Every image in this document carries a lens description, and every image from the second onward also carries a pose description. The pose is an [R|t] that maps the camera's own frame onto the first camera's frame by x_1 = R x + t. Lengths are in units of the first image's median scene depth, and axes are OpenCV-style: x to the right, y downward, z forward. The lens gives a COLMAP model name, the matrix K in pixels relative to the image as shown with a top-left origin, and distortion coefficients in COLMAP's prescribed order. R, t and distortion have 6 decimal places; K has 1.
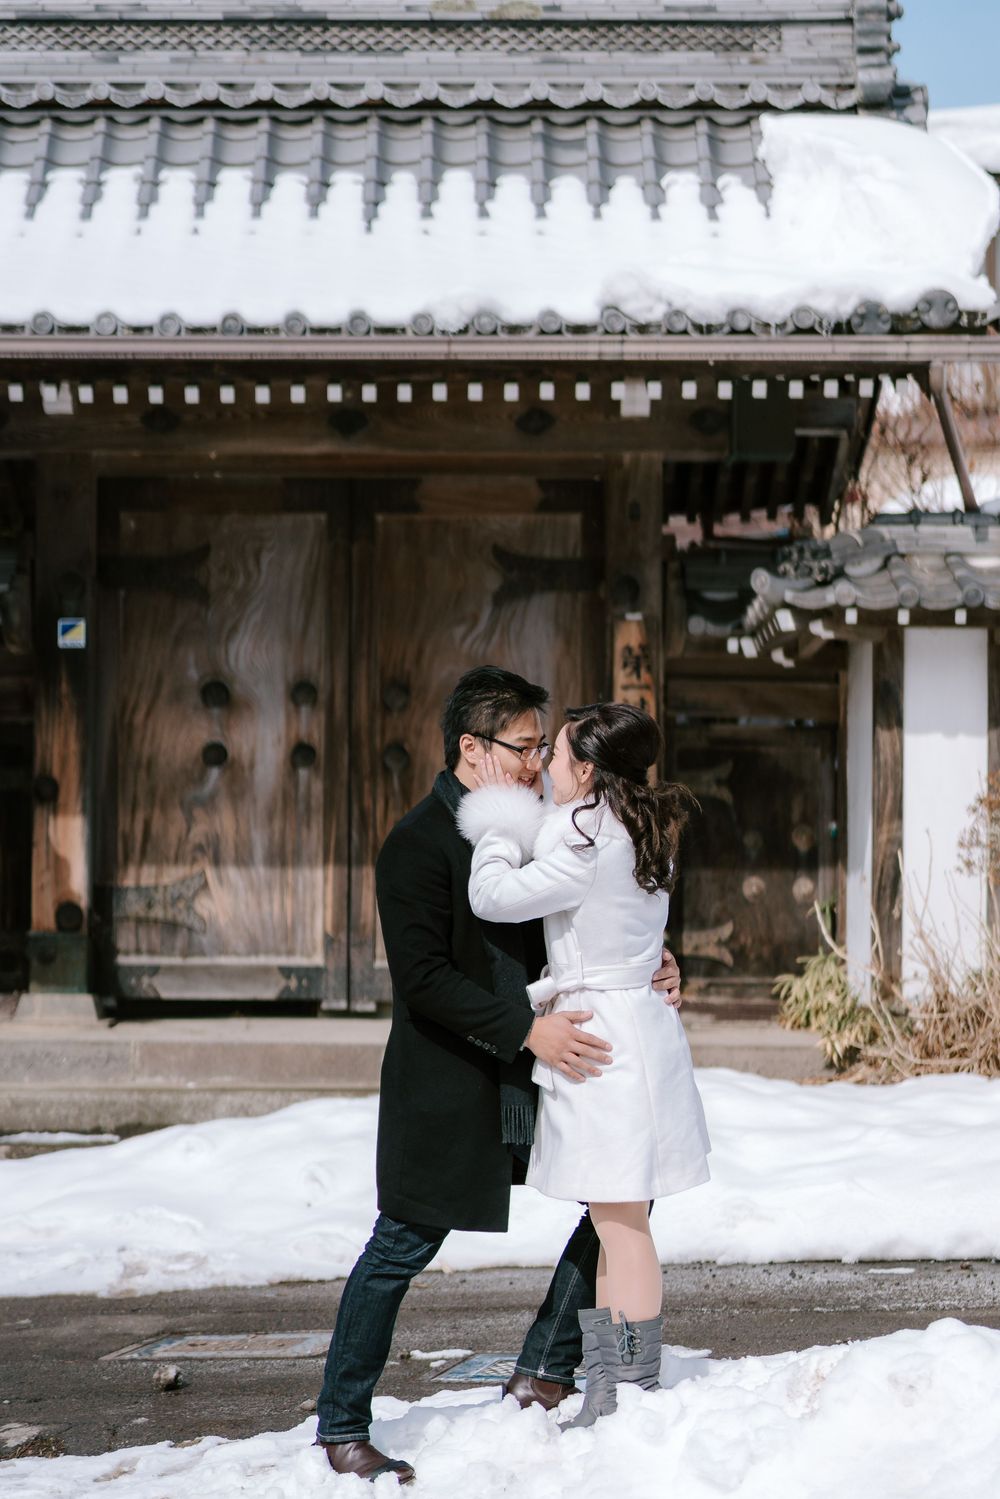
lens RADIAL K [[3003.7, 0, 461.1], [0, 3003.7, 678.6], [0, 0, 1]] dist [0.020357, -0.192437]
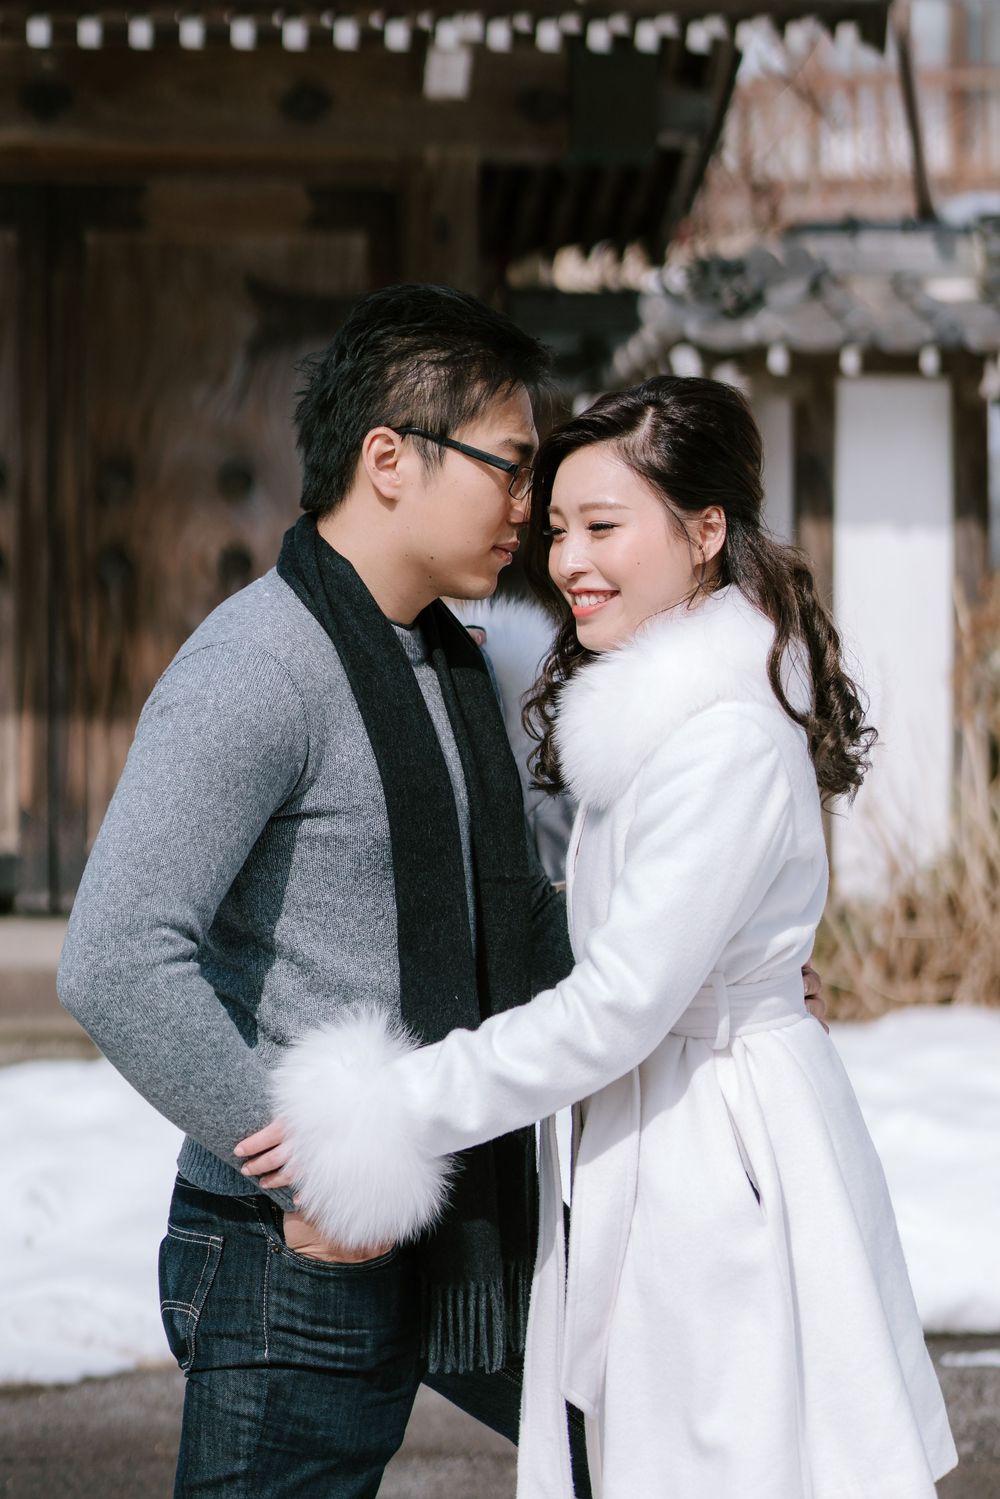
lens RADIAL K [[3003.7, 0, 461.1], [0, 3003.7, 678.6], [0, 0, 1]] dist [0.020357, -0.192437]
pose [[0.992649, -0.005098, 0.120918, -0.026727], [-0.001555, 0.998493, 0.054864, 0.013728], [-0.121015, -0.054649, 0.991145, 0.264121]]
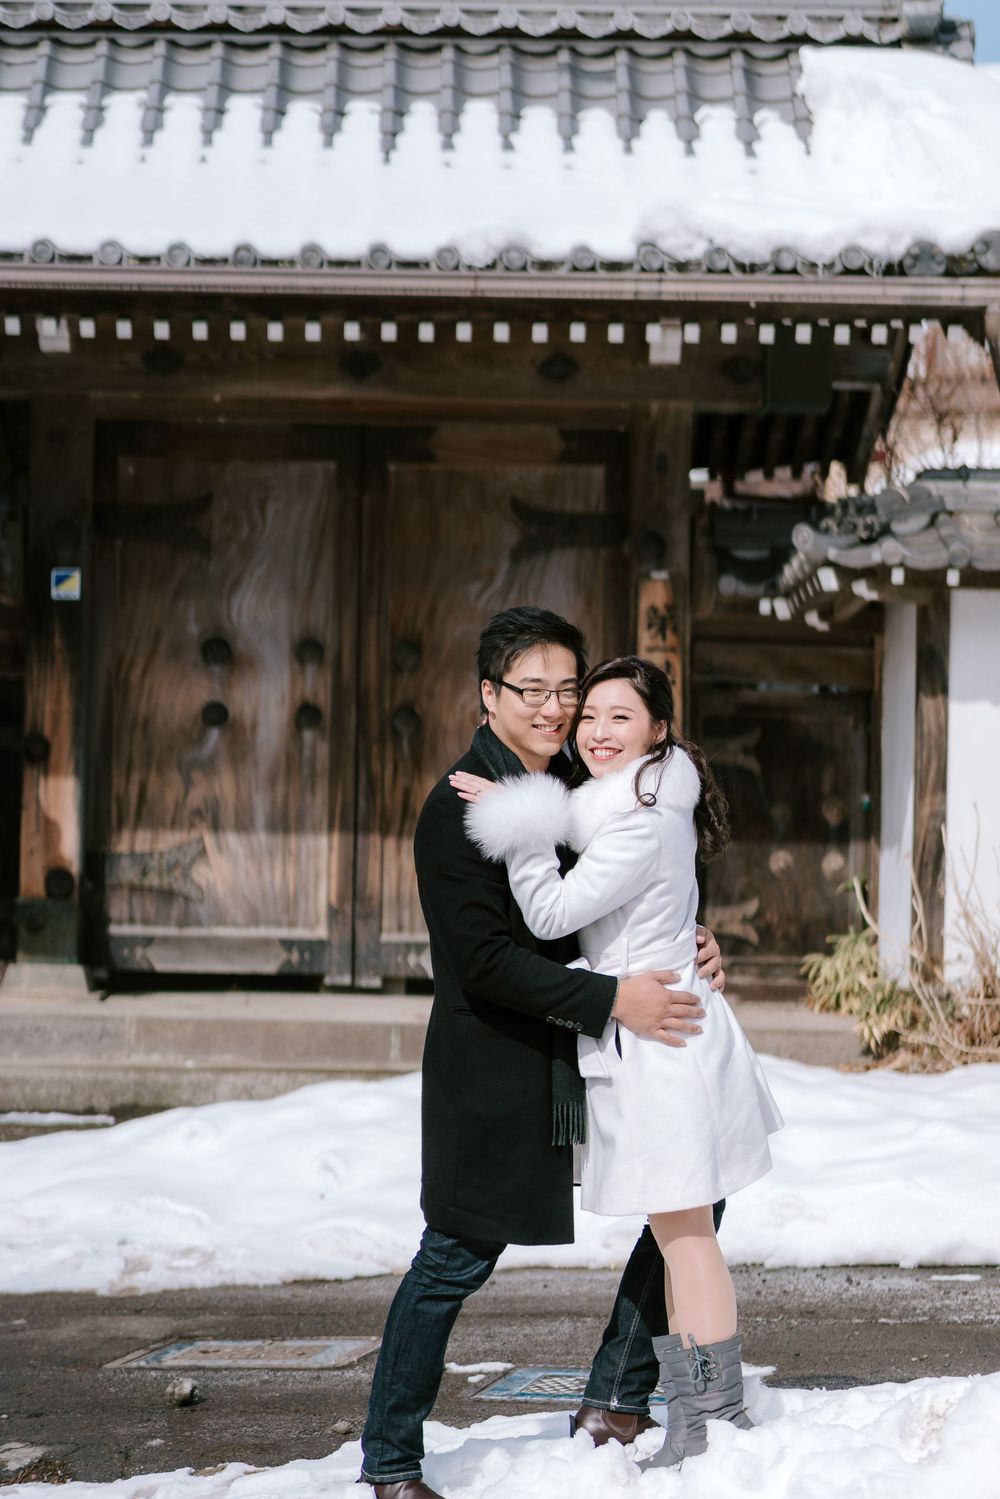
lens RADIAL K [[3003.7, 0, 461.1], [0, 3003.7, 678.6], [0, 0, 1]] dist [0.020357, -0.192437]
pose [[0.999848, 0.013766, 0.010658, -0.014643], [-0.013871, 0.999855, 0.009835, 0.003570], [-0.010521, -0.009981, 0.999895, 0.051367]]
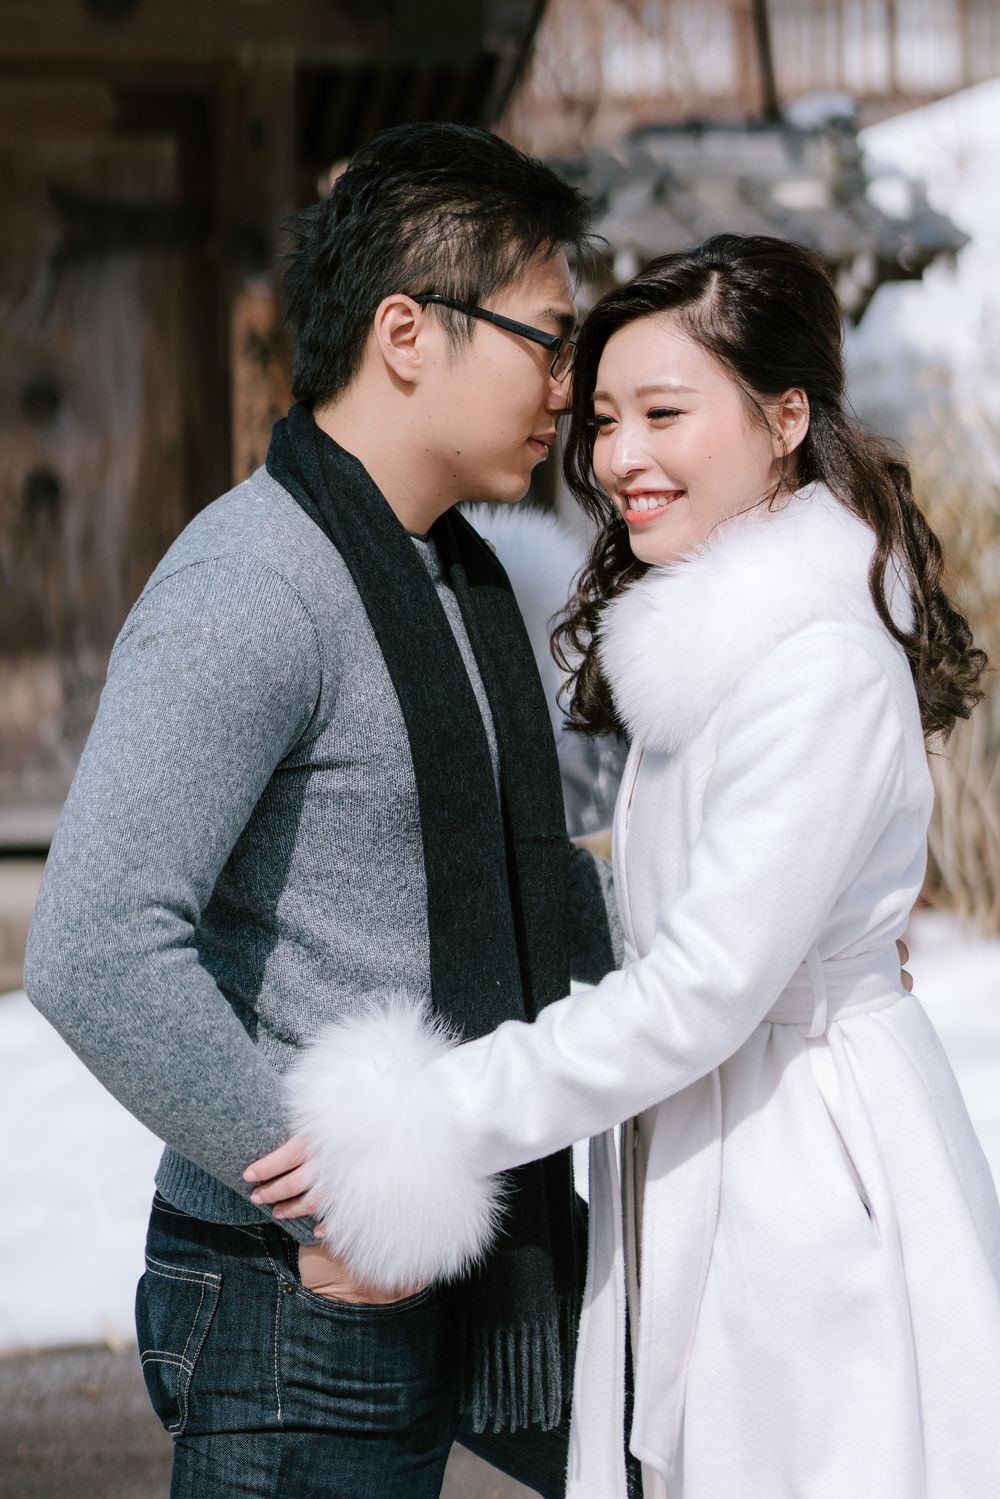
lens RADIAL K [[3047.6, 0, 429.6], [0, 3047.6, 720.0], [0, 0, 1]] dist [0.005779, 0.078278]
pose [[0.982631, -0.024822, 0.183904, -0.035470], [0.008282, 0.995892, 0.090164, 0.015722], [-0.185387, -0.087075, 0.978800, 0.291749]]
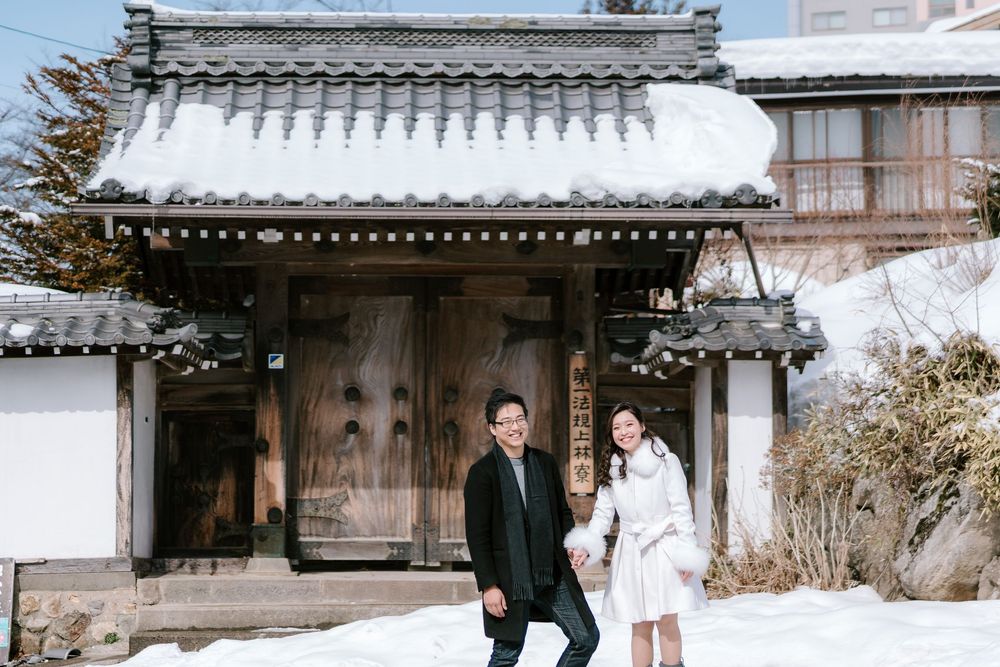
lens RADIAL K [[2033.1, 0, 456.1], [0, 2033.1, 302.0], [0, 0, 1]] dist [0.005779, 0.078278]
pose [[0.999370, 0.001252, 0.035455, -0.063006], [-0.000017, 0.999394, -0.034805, -0.007892], [-0.035477, 0.034783, 0.998765, -0.250160]]
